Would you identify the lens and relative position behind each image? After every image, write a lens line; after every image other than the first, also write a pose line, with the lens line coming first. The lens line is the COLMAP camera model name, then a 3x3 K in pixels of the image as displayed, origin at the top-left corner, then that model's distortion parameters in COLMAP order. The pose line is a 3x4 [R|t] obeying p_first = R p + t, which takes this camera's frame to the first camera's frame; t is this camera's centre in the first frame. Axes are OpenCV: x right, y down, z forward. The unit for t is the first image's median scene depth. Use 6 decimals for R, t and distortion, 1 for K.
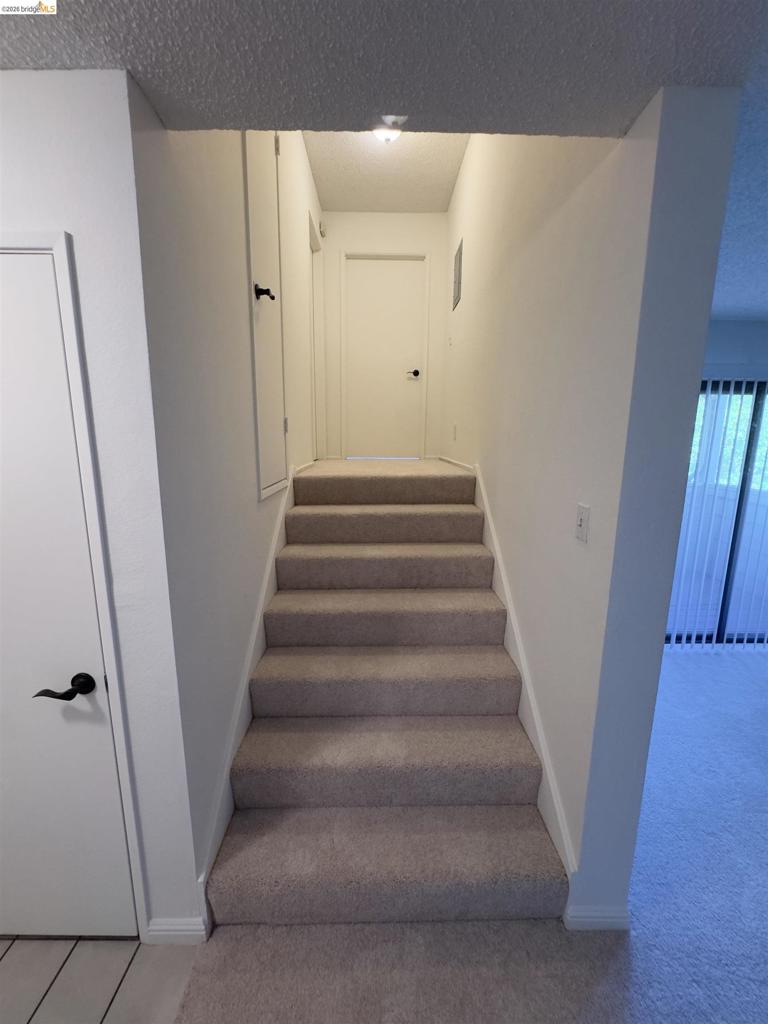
lens RADIAL K [[408.3, 0, 388.0], [0, 408.3, 515.7], [0, 0, 1]] dist [-0.004517, -0.000247]
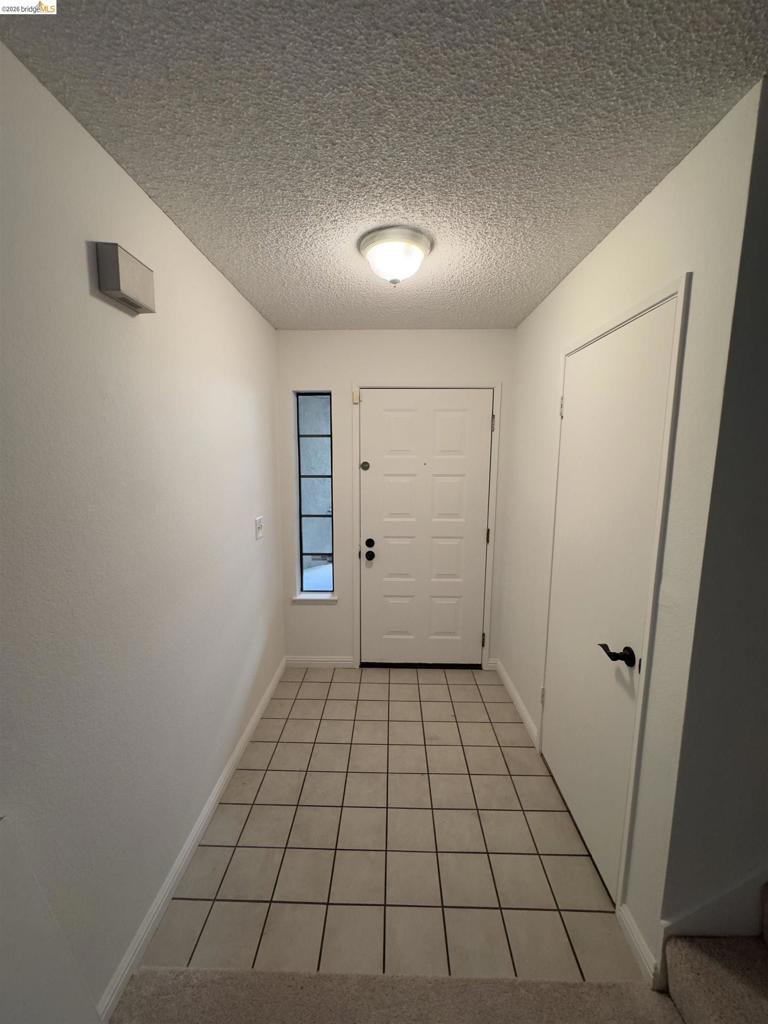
lens RADIAL K [[408.3, 0, 383.1], [0, 408.3, 514.3], [0, 0, 1]] dist [-0.004517, -0.000247]
pose [[-0.045660, 0.143829, -0.988549, 0.398030], [-0.187327, 0.970793, 0.149898, -0.032610], [0.981236, 0.192026, -0.017384, 0.240298]]
